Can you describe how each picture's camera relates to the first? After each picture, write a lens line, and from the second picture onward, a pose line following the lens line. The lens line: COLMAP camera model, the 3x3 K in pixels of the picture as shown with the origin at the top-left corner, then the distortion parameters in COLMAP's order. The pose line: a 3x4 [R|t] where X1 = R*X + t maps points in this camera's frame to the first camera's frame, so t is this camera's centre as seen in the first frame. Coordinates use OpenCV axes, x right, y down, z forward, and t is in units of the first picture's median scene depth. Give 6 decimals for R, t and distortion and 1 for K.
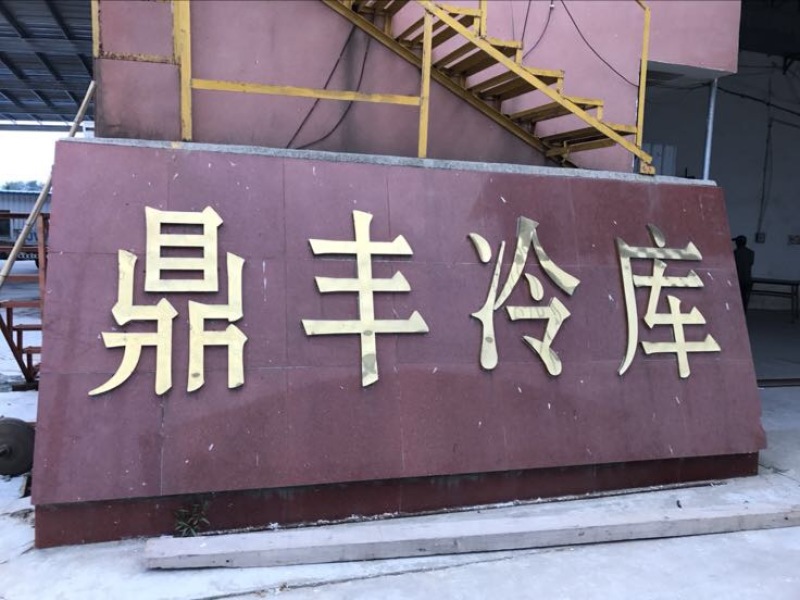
lens RADIAL K [[642.7, 0, 399.9], [0, 642.7, 292.3], [0, 0, 1]] dist [-0.007027, -0.011274]
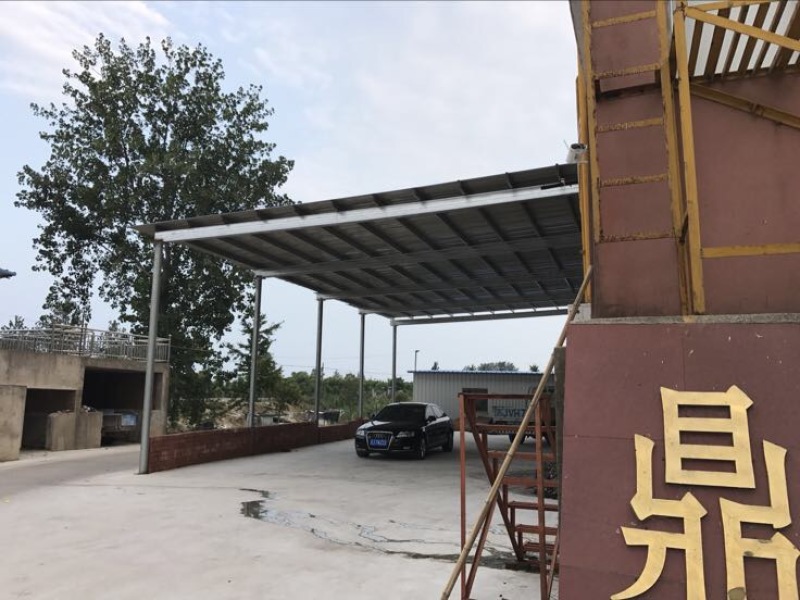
lens RADIAL K [[642.7, 0, 397.4], [0, 642.7, 301.0], [0, 0, 1]] dist [-0.007027, -0.011274]
pose [[0.784709, -0.099936, -0.611756, -0.116280], [-0.059147, 0.970343, -0.234383, -0.015019], [0.617036, 0.220105, 0.755526, 0.043146]]
